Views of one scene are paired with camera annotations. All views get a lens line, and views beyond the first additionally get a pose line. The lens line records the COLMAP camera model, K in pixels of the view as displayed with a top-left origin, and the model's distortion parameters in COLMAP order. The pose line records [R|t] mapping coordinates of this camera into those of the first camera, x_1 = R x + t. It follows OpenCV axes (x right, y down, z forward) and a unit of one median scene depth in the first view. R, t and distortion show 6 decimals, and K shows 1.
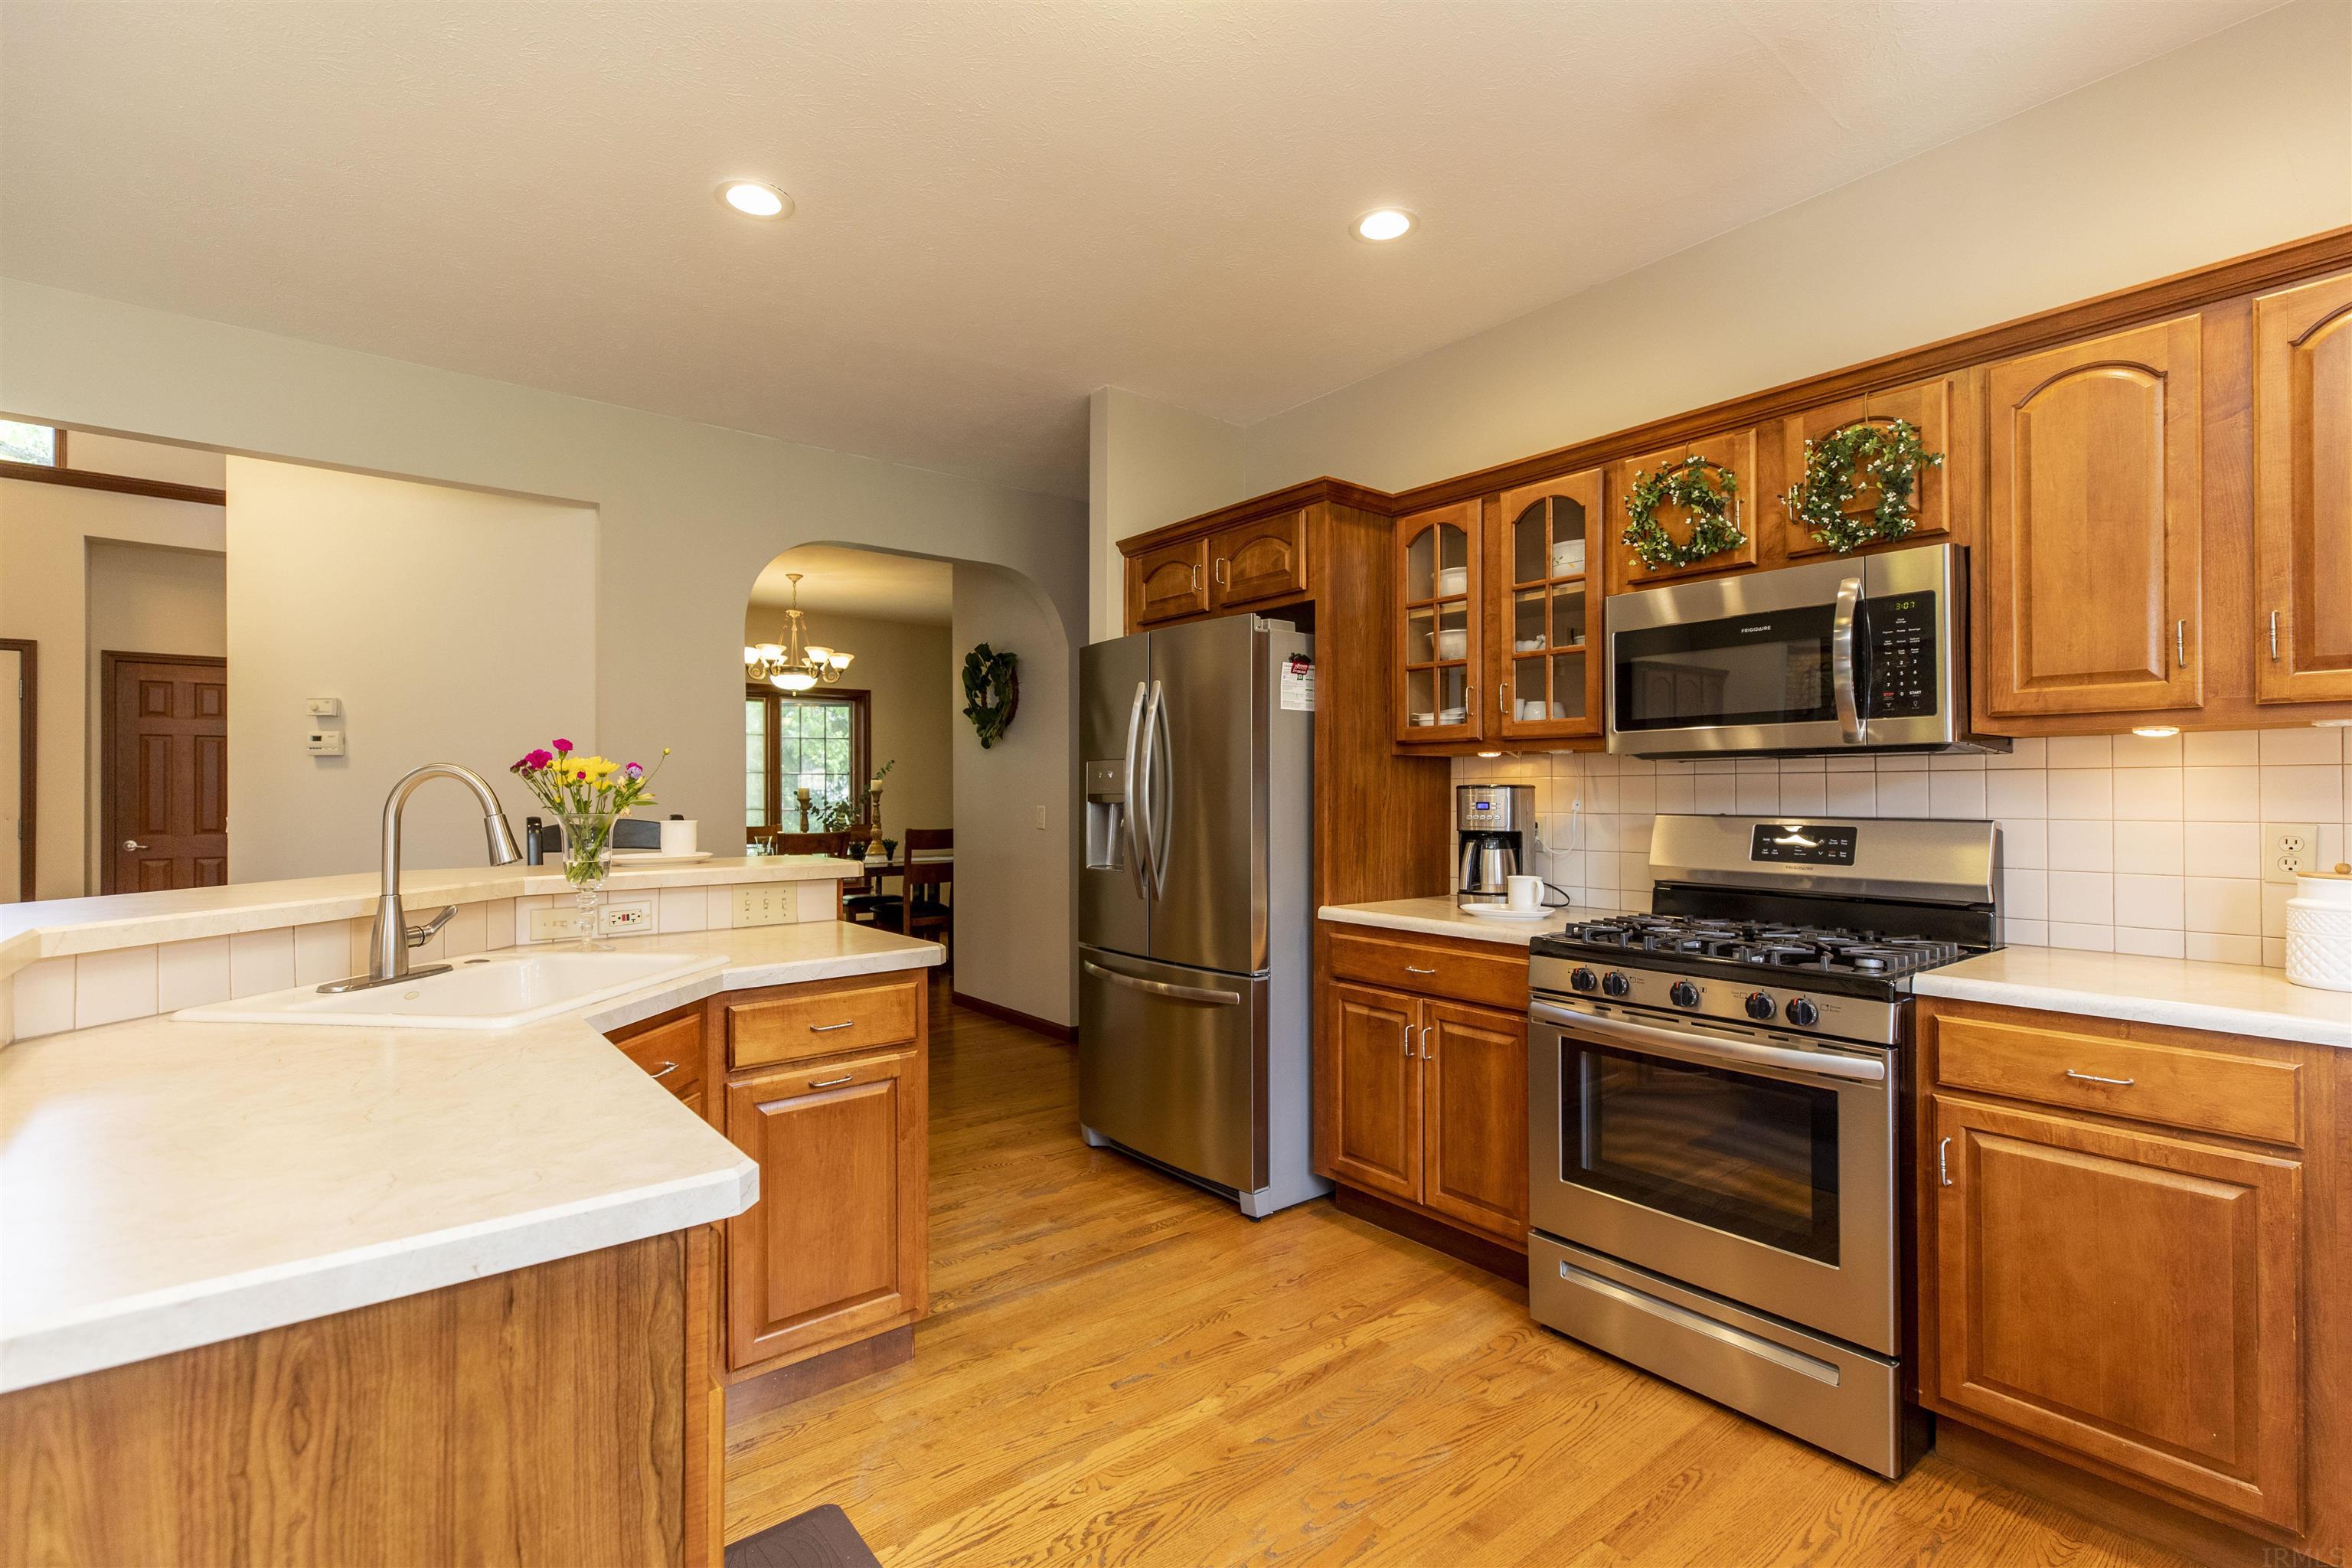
lens RADIAL K [[1074.6, 0, 1181.3], [0, 1074.6, 775.9], [0, 0, 1]] dist [0.006963, -0.000549]
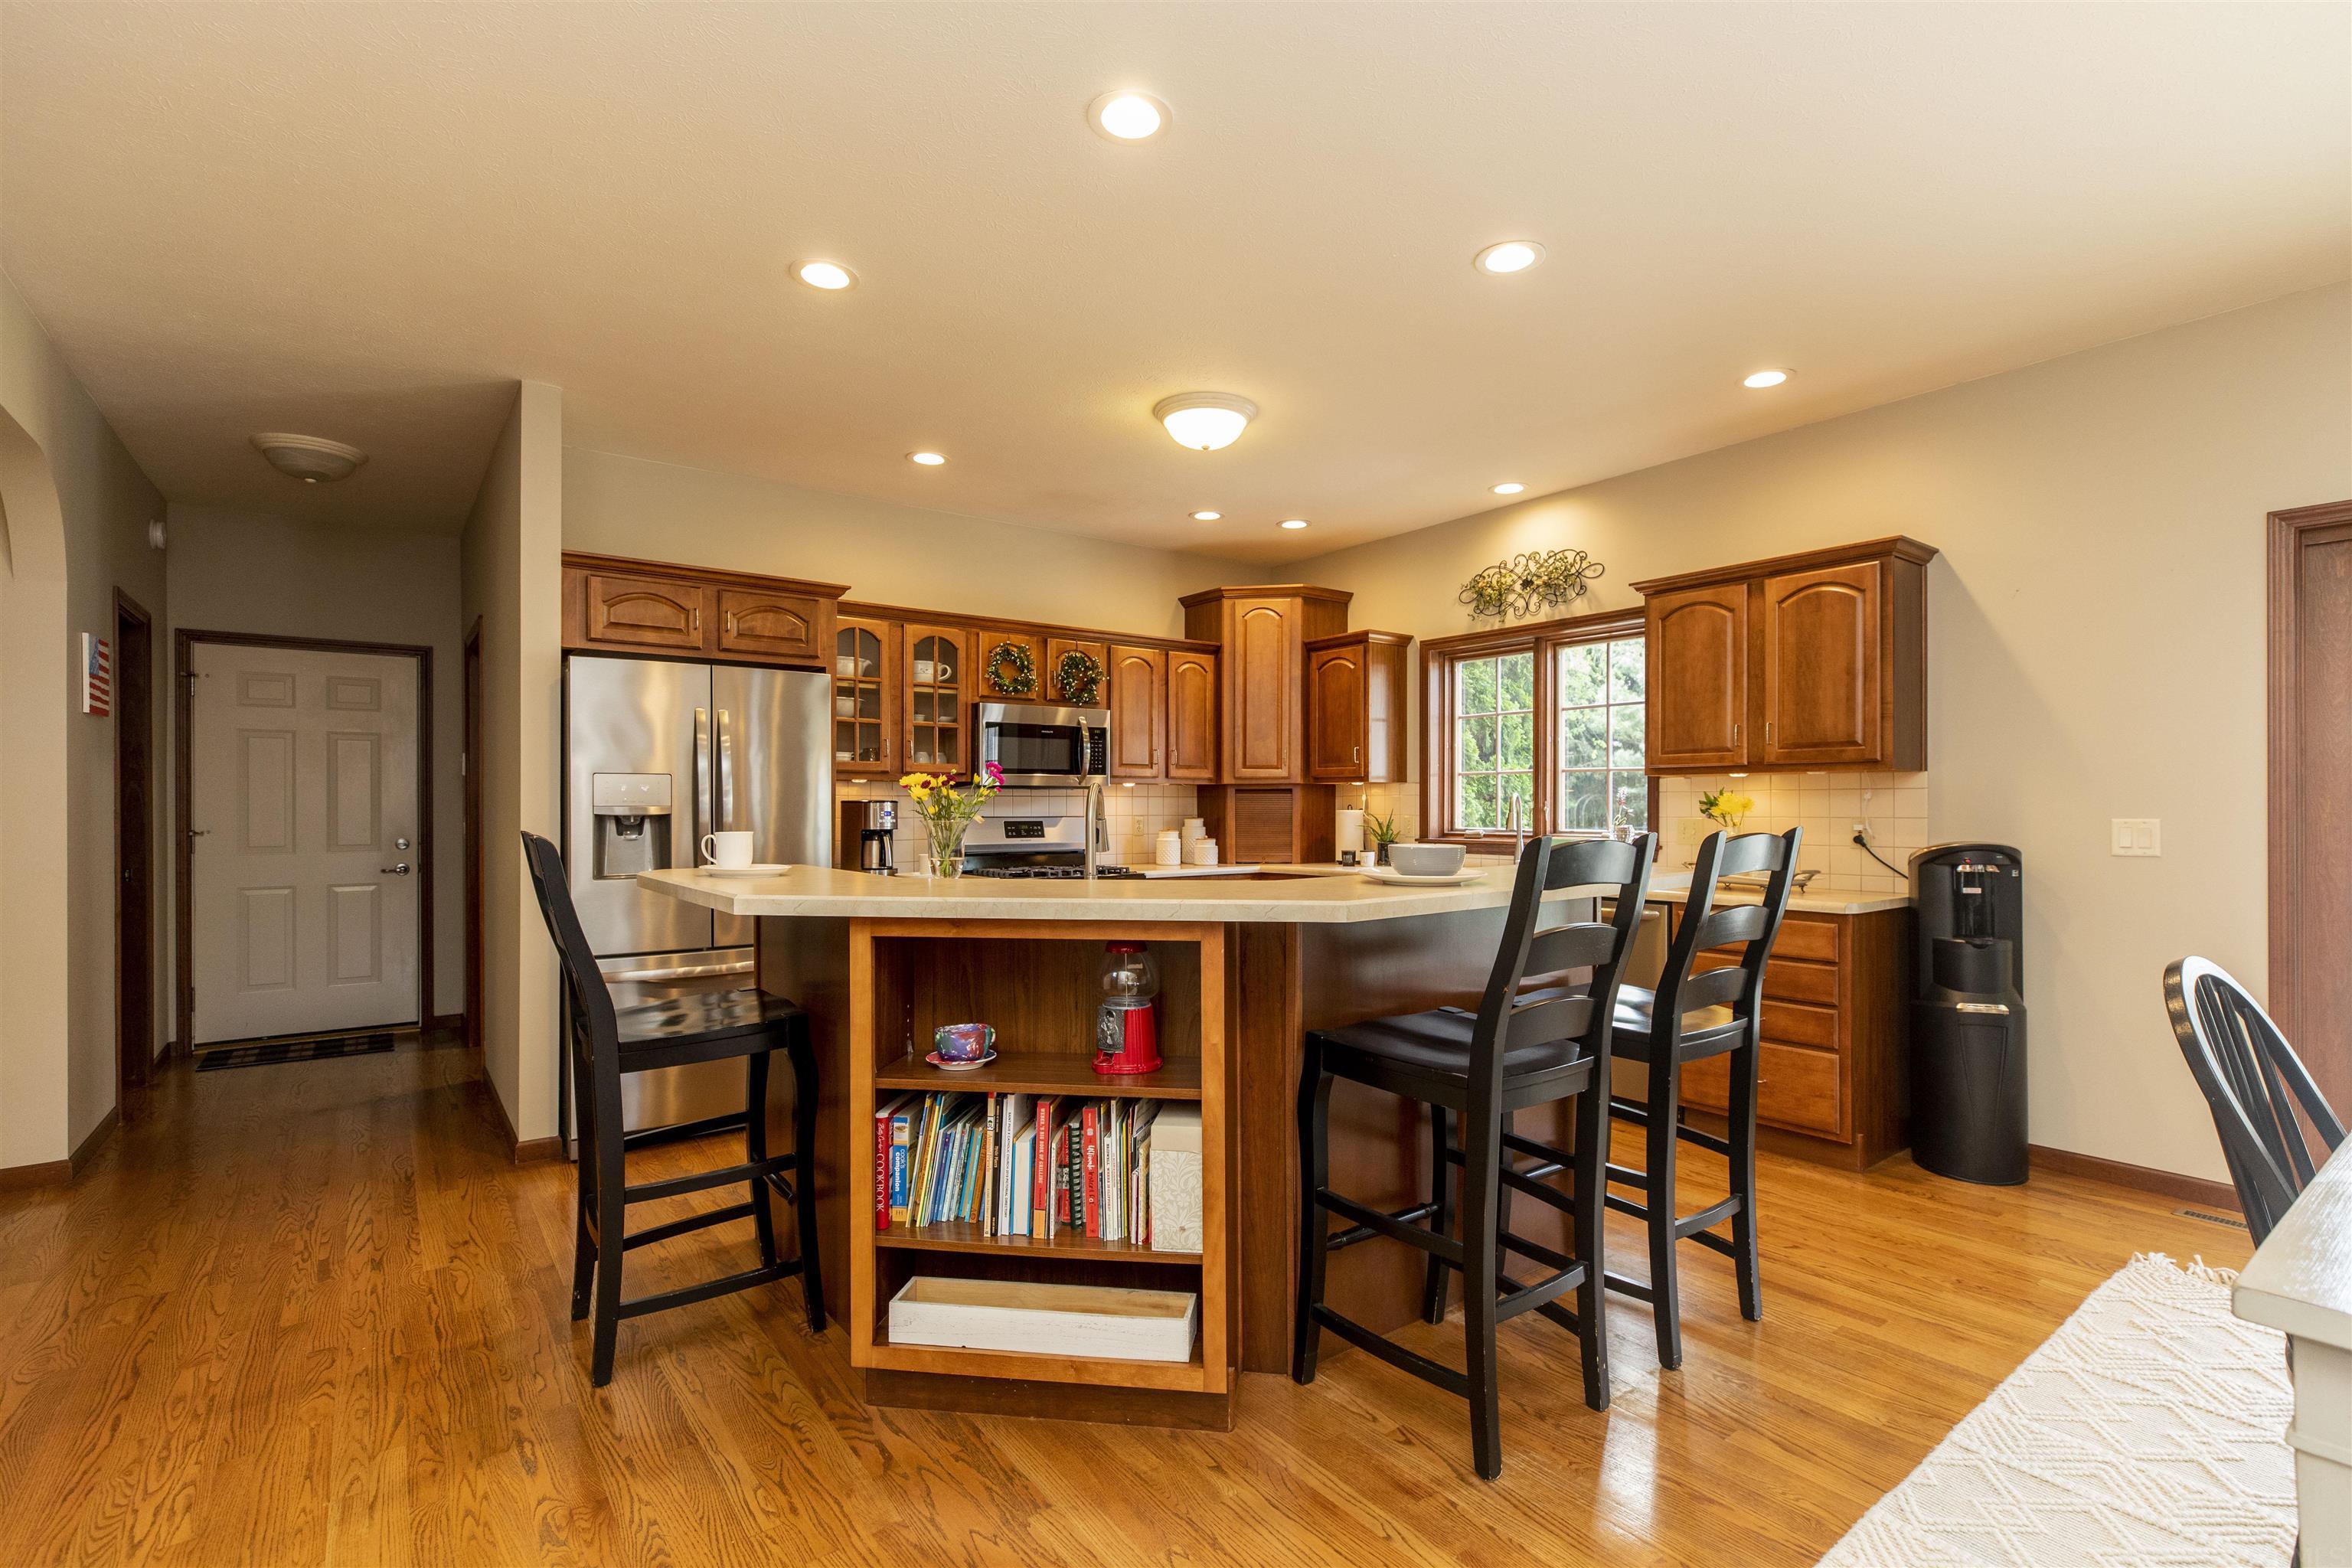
lens RADIAL K [[1074.6, 0, 1170.2], [0, 1074.6, 800.1], [0, 0, 1]] dist [0.006963, -0.000549]
pose [[0.035970, 0.006644, 0.999331, -1.608390], [-0.011456, 0.999915, -0.006235, 0.015136], [-0.999287, -0.011224, 0.036043, 0.641823]]
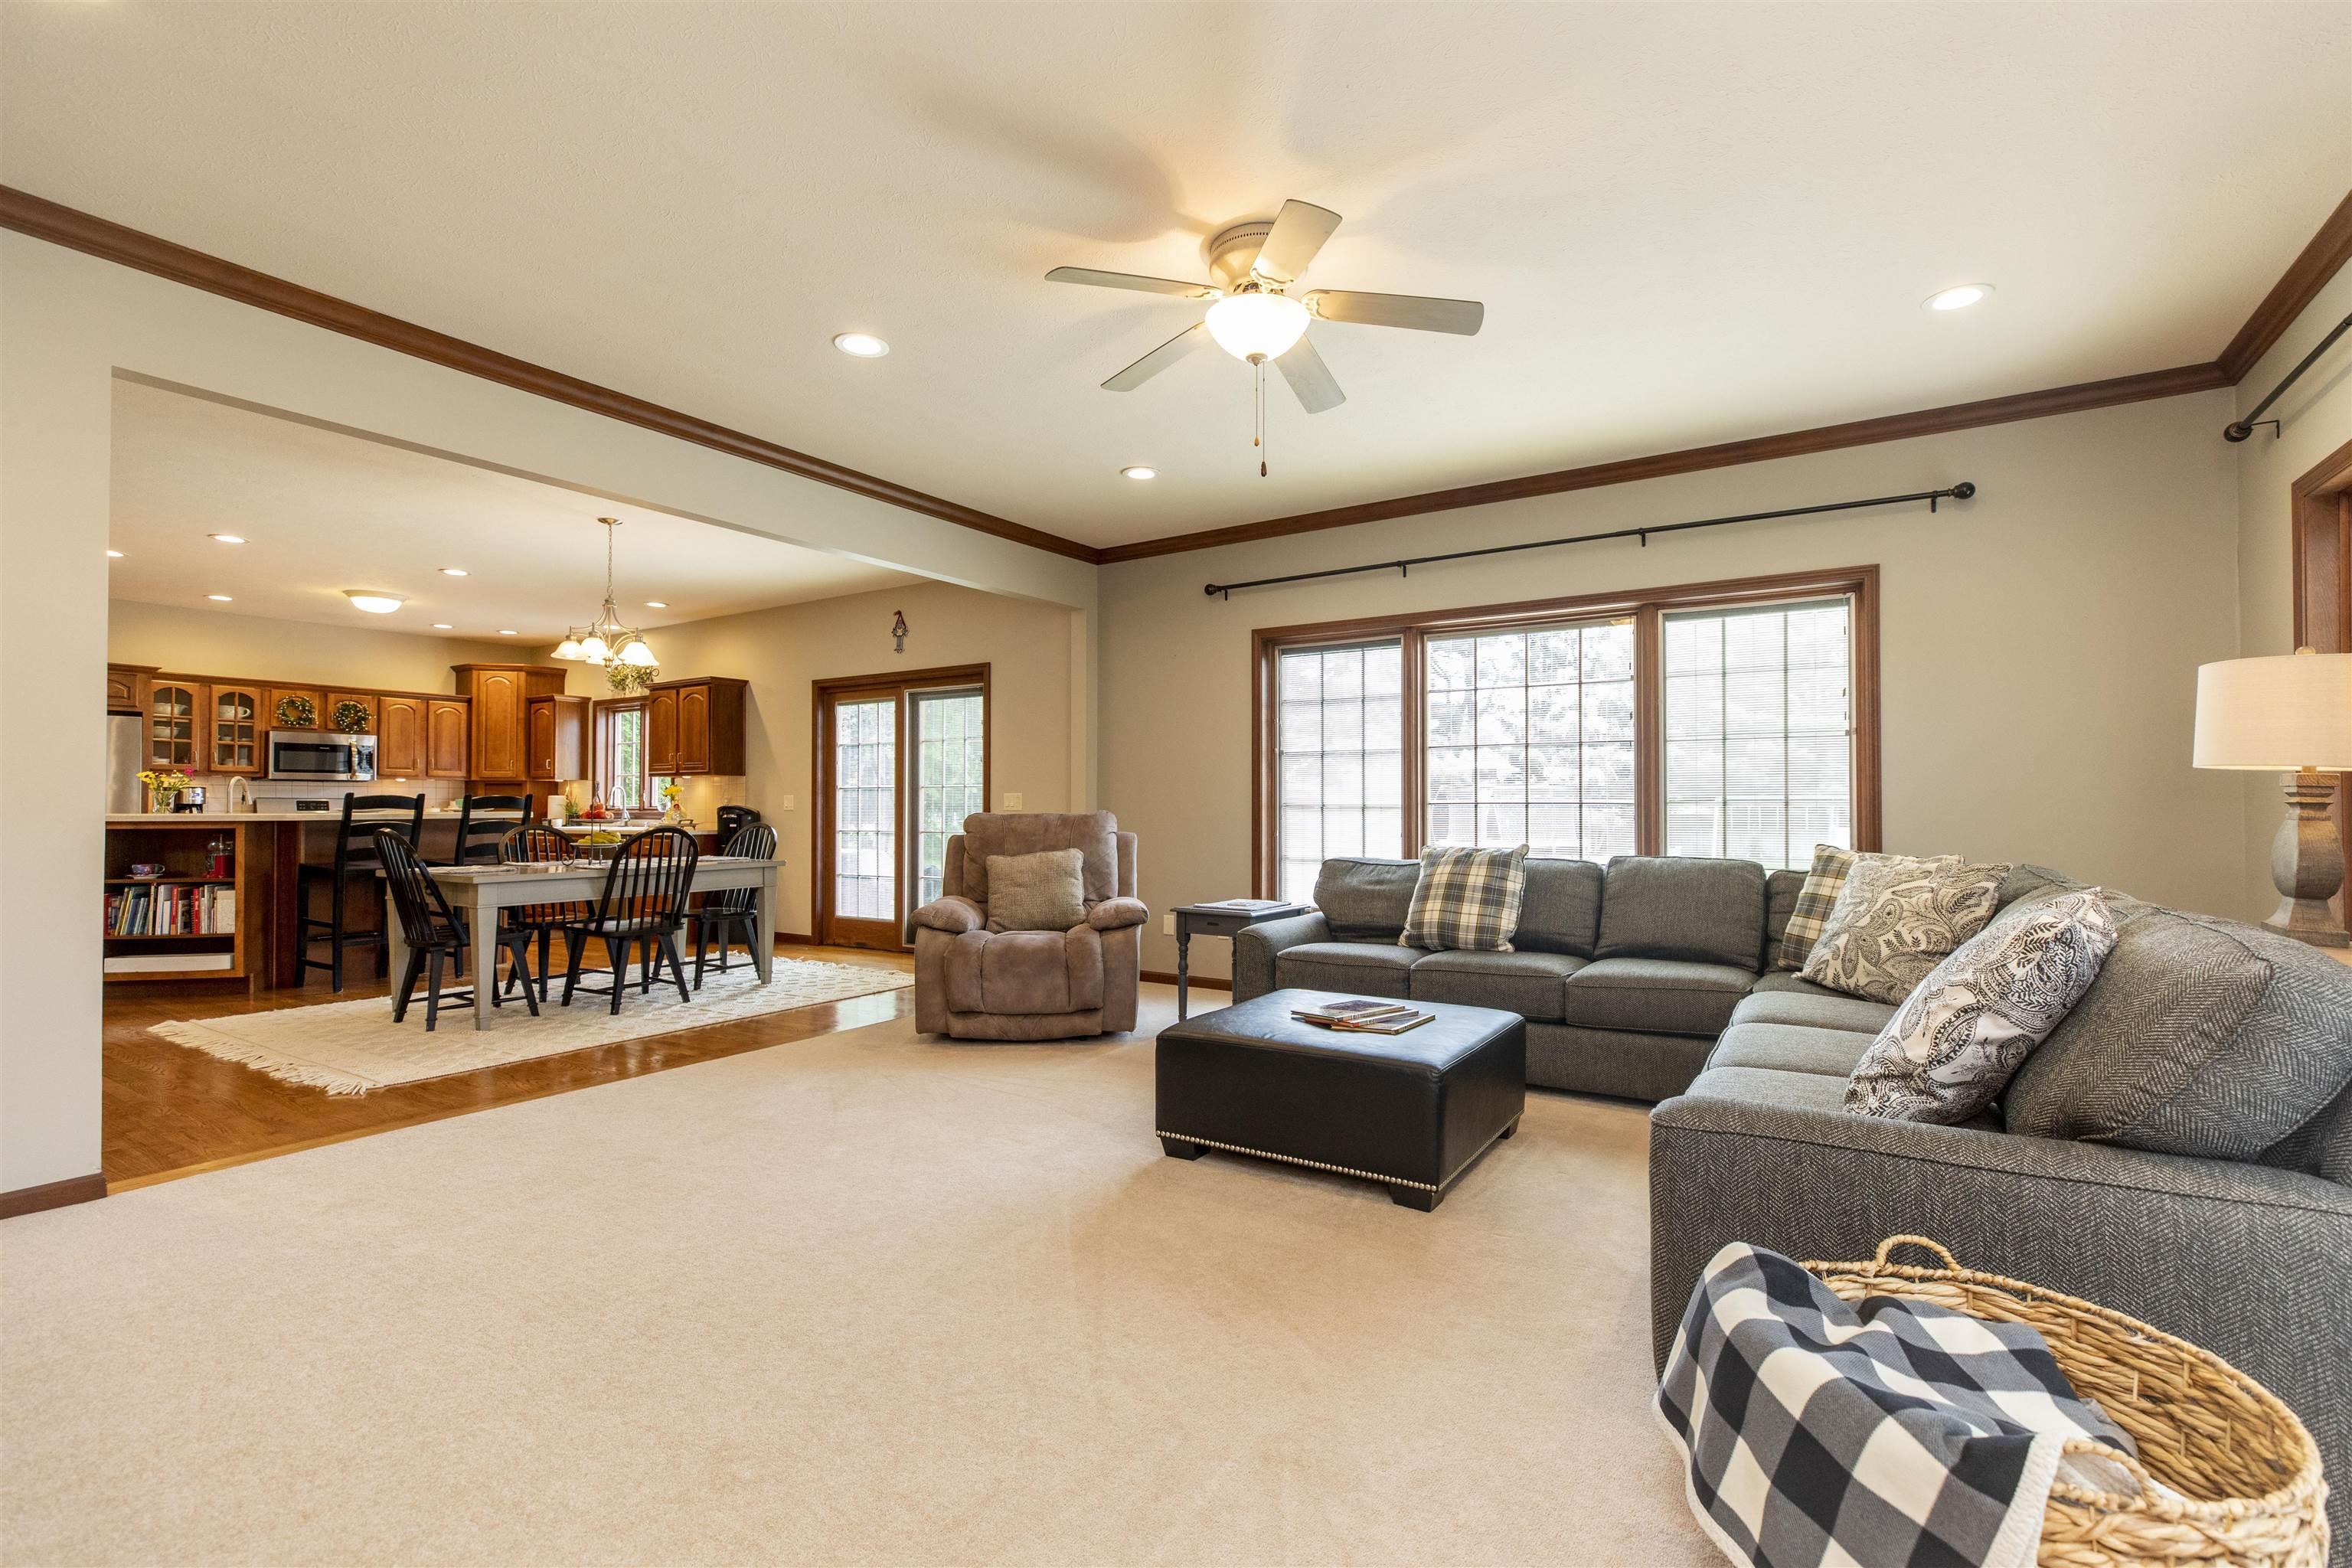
lens RADIAL K [[1074.6, 0, 1212.9], [0, 1074.6, 796.3], [0, 0, 1]] dist [0.006963, -0.000549]
pose [[-0.317549, 0.012014, 0.948166, -3.953867], [-0.010176, 0.999819, -0.016077, 0.062110], [-0.948187, -0.014754, -0.317370, -0.749397]]
